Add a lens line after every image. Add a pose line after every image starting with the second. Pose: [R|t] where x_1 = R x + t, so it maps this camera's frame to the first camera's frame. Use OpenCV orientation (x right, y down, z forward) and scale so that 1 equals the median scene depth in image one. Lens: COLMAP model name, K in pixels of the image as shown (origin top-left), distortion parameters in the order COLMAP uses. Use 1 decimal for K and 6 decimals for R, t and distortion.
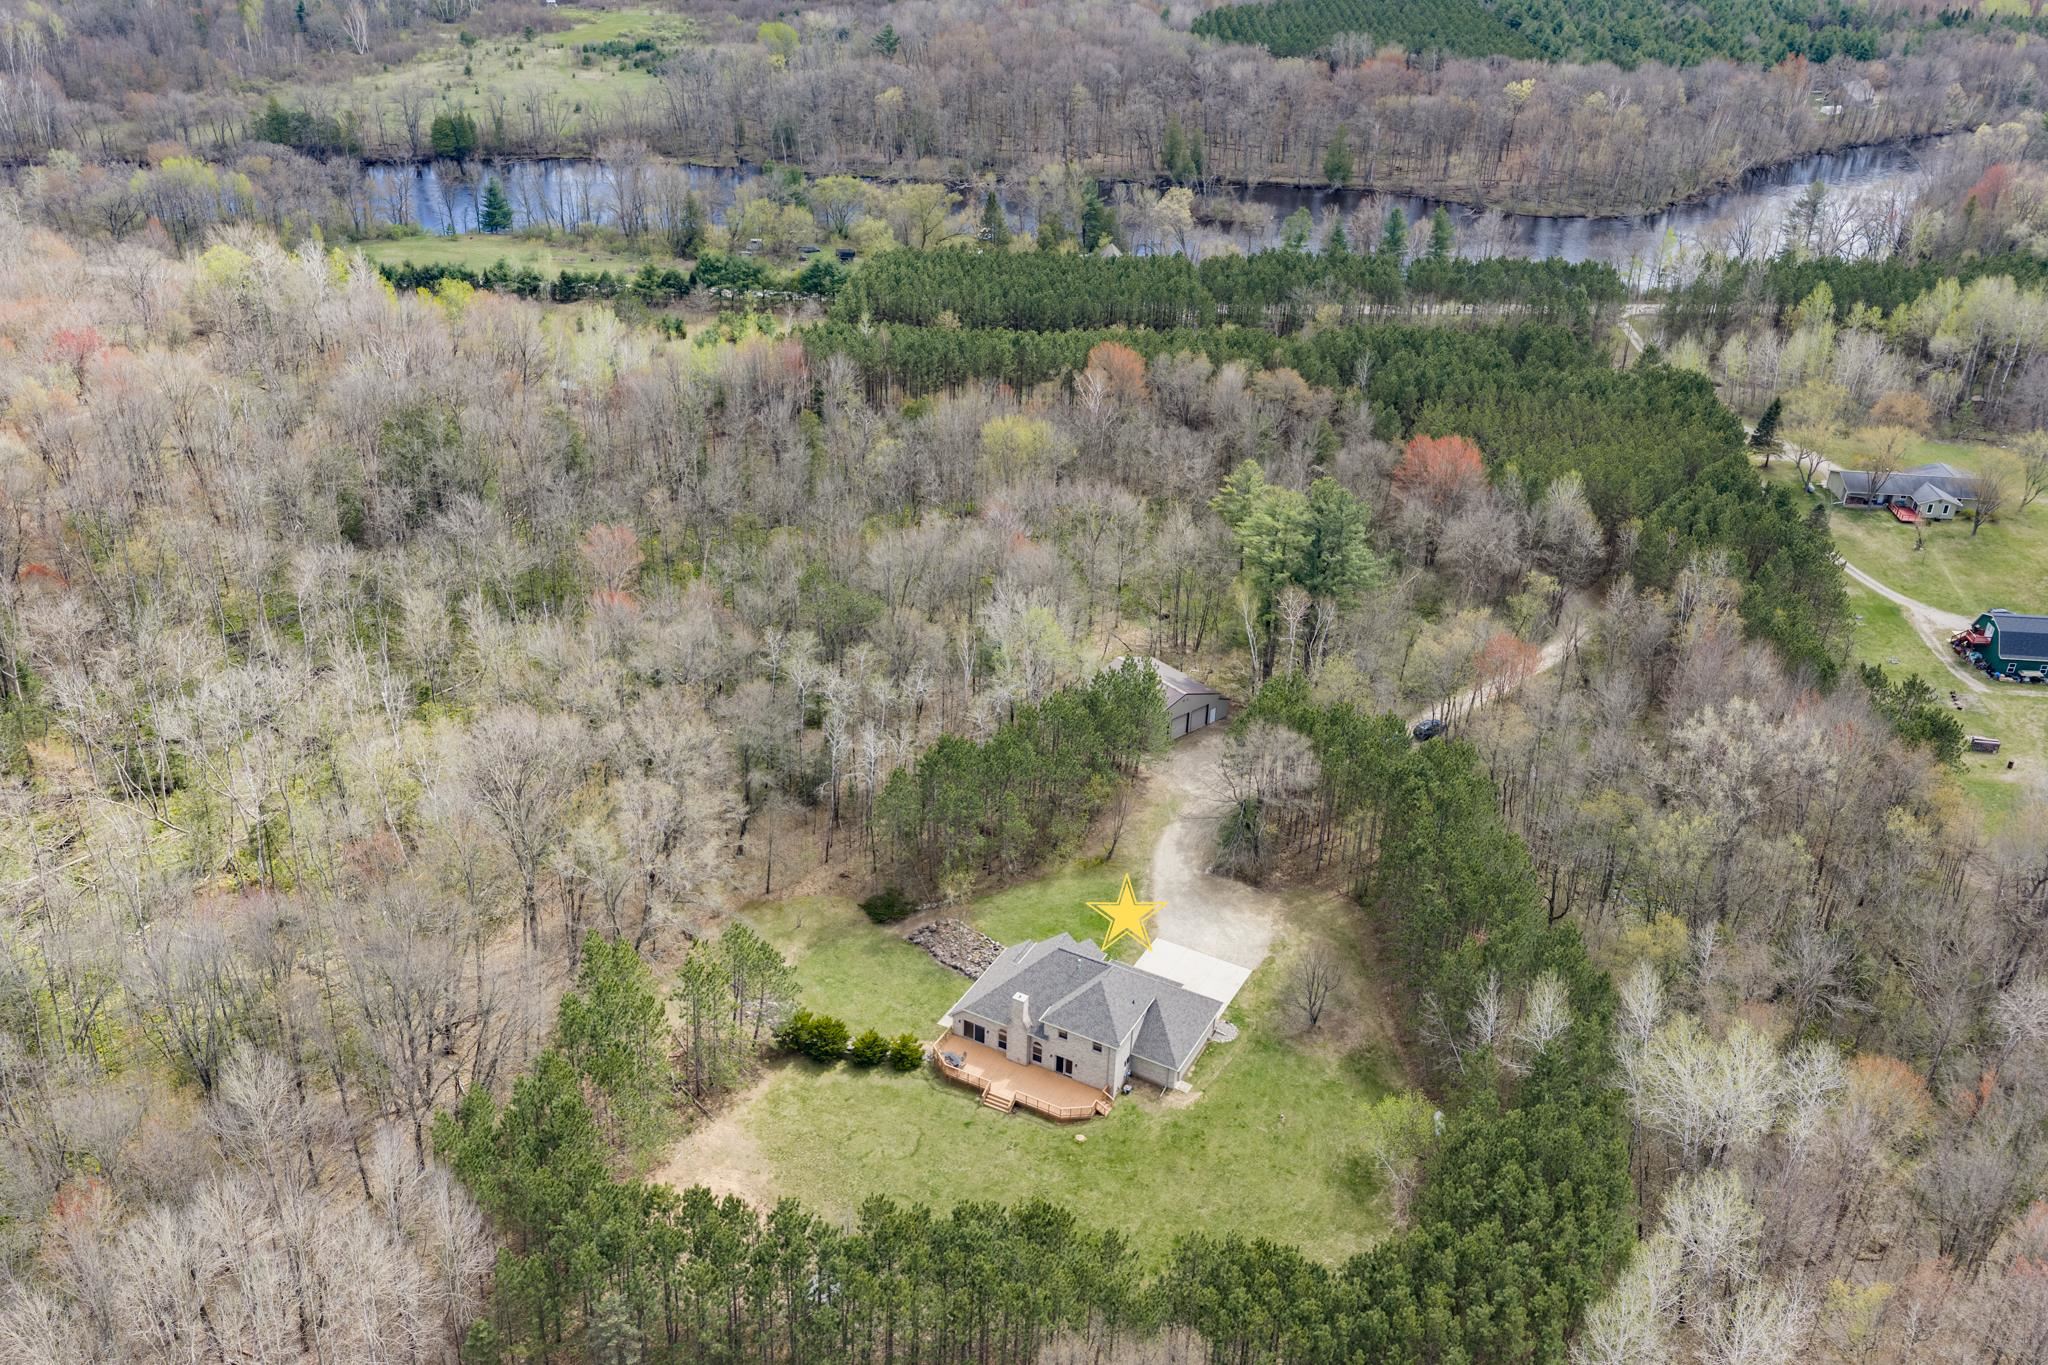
lens RADIAL K [[1700.9, 0, 1024.0], [0, 1700.9, 682.5], [0, 0, 1]] dist [0.017057, -0.032753]
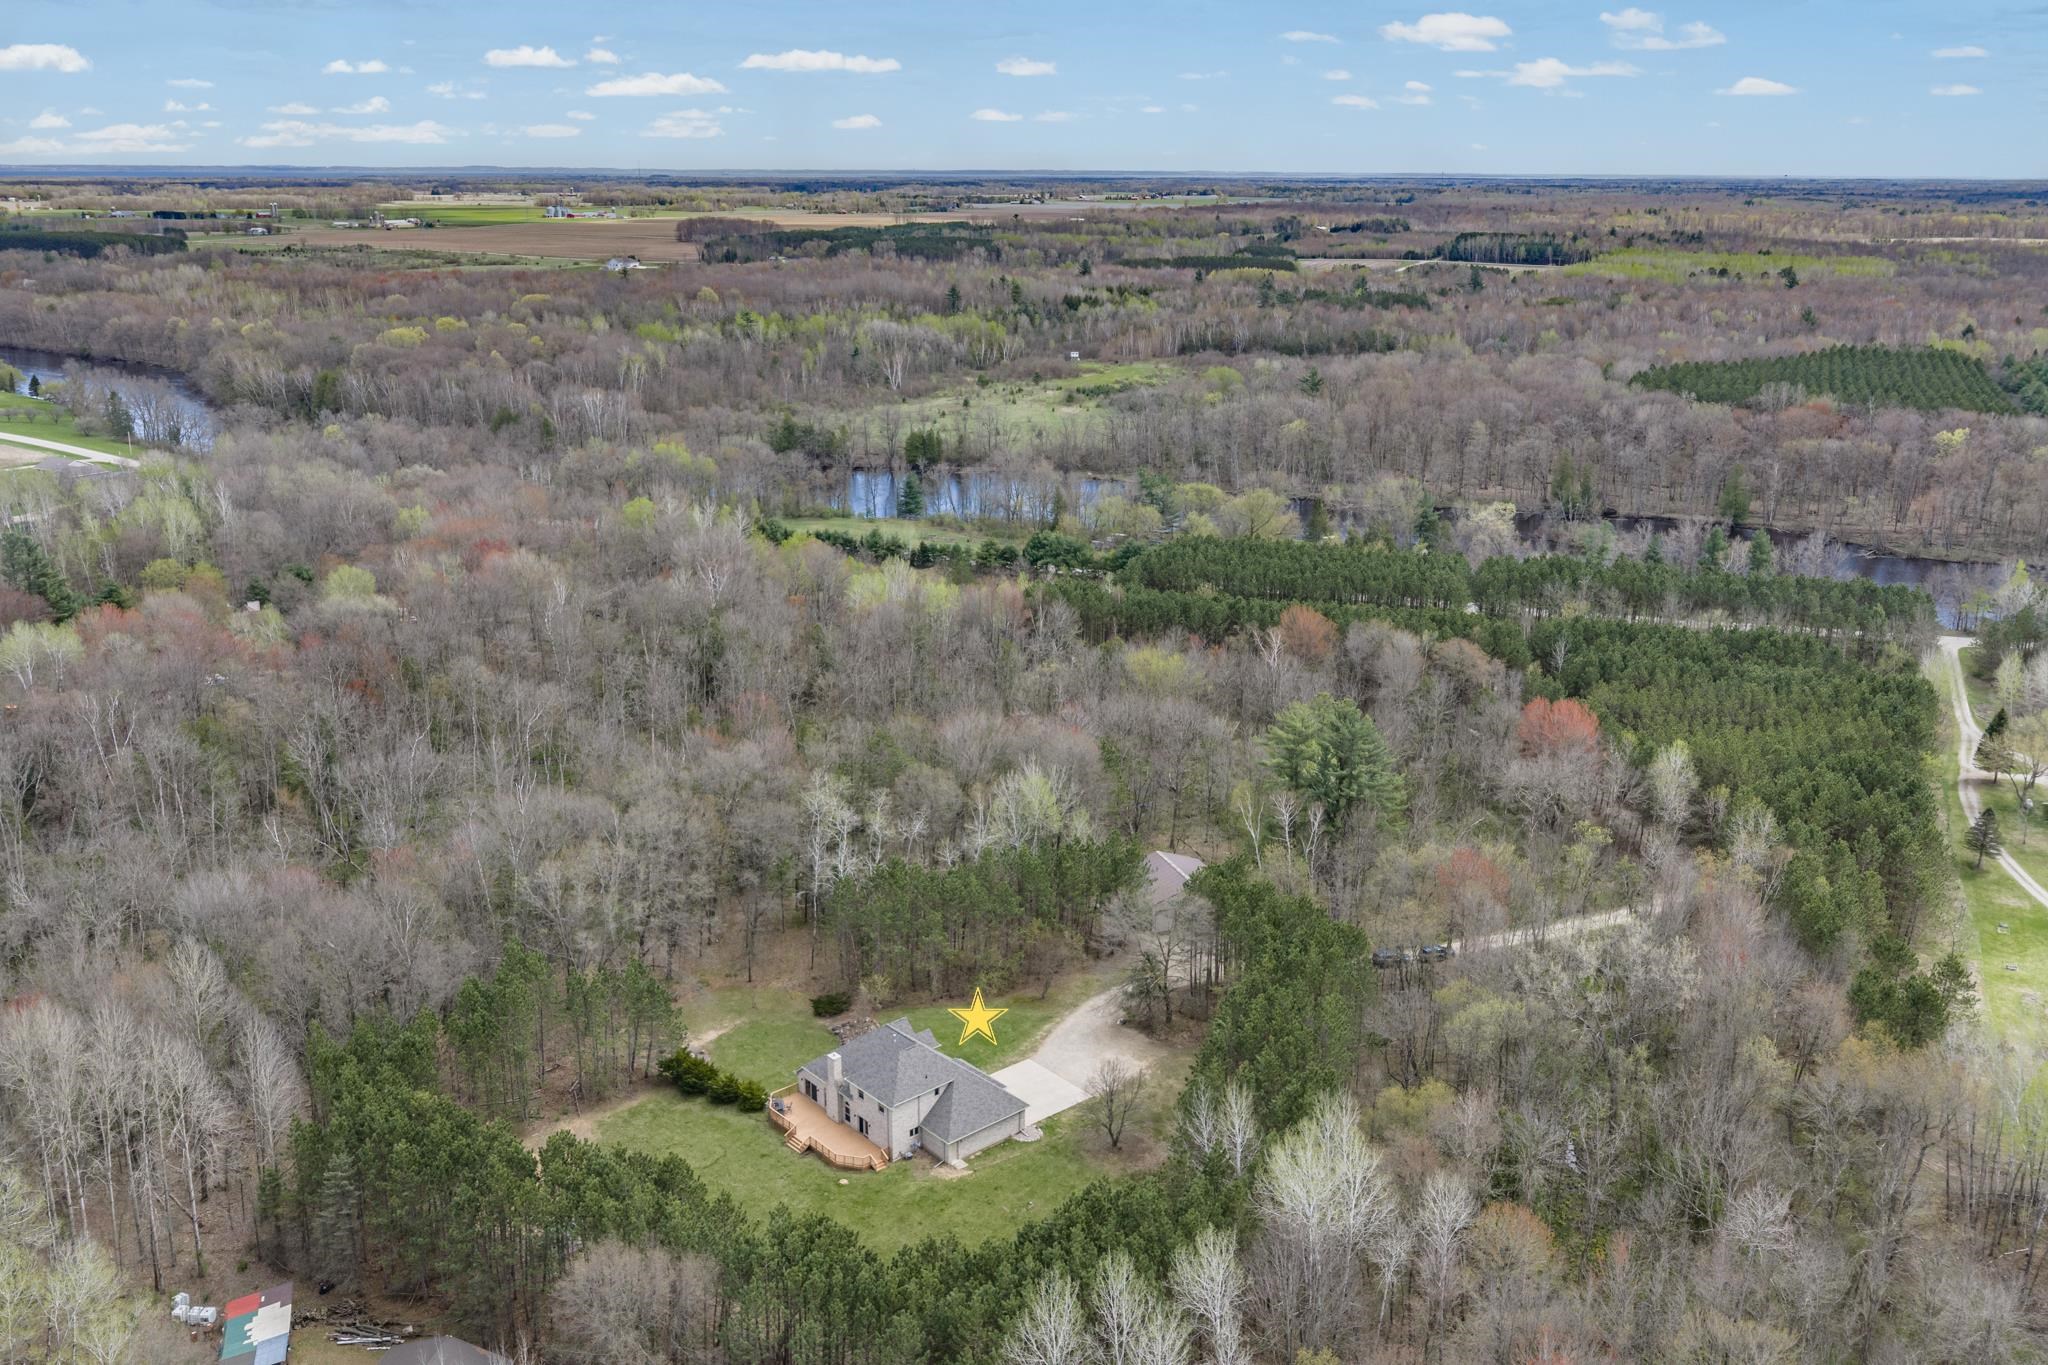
lens RADIAL K [[1700.9, 0, 1024.0], [0, 1700.9, 682.5], [0, 0, 1]] dist [0.017057, -0.032753]
pose [[0.936048, 0.078432, -0.343019, 0.240533], [-0.148189, 0.972044, -0.182127, 0.063942], [0.319145, 0.221312, 0.921503, -0.034237]]
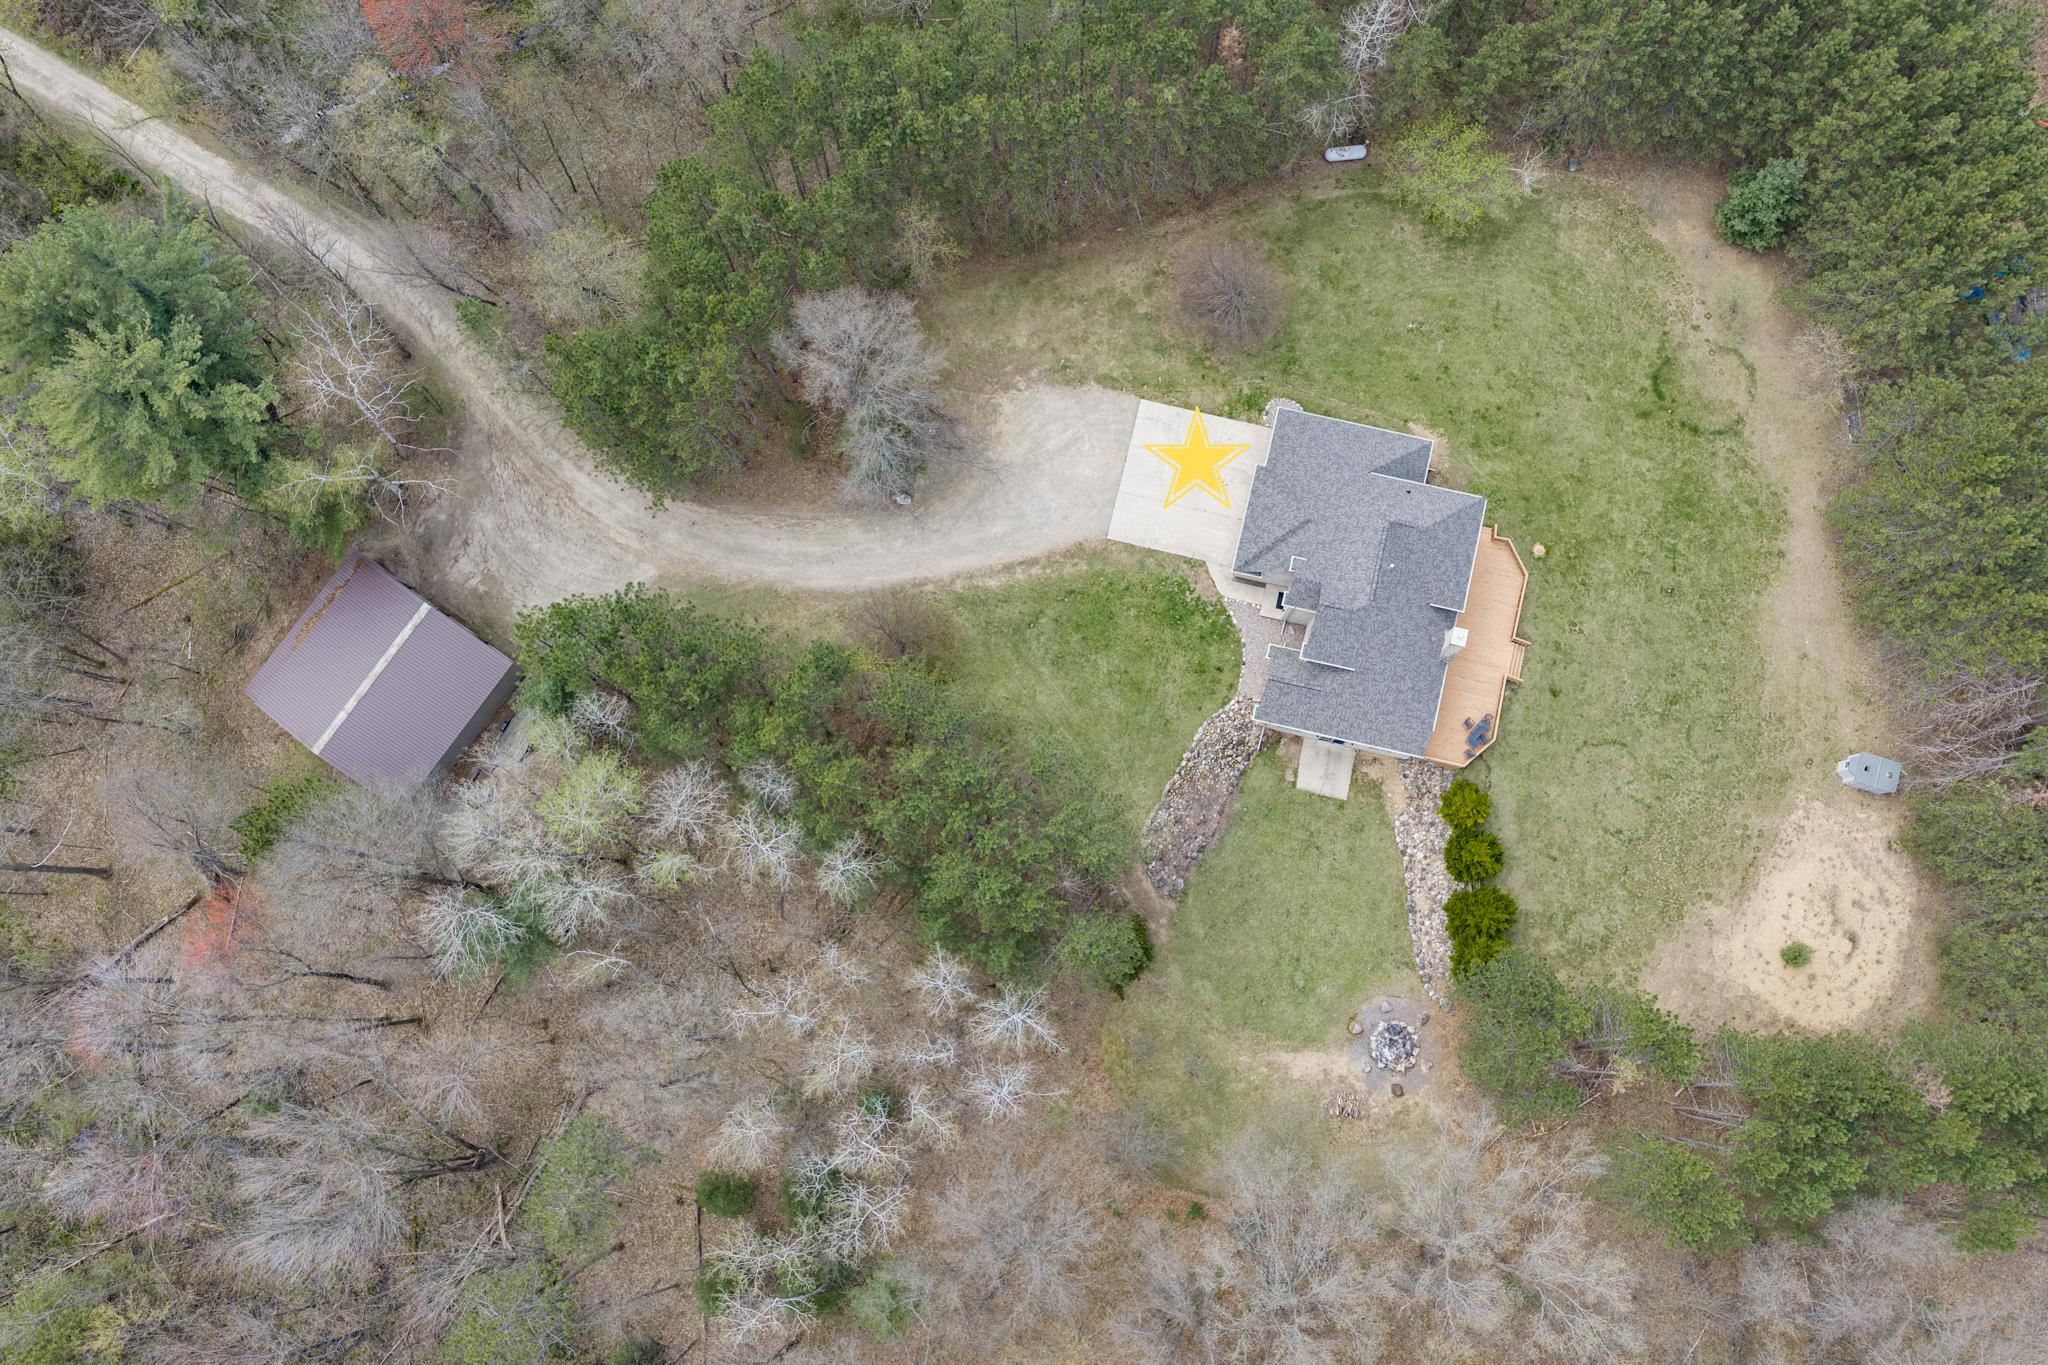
lens RADIAL K [[1700.9, 0, 1024.0], [0, 1700.9, 682.5], [0, 0, 1]] dist [0.017057, -0.032753]
pose [[-0.257825, -0.957944, 0.125975, -0.031129], [0.476397, -0.012607, 0.879140, -0.264574], [-0.840578, 0.286679, 0.459612, 0.406268]]
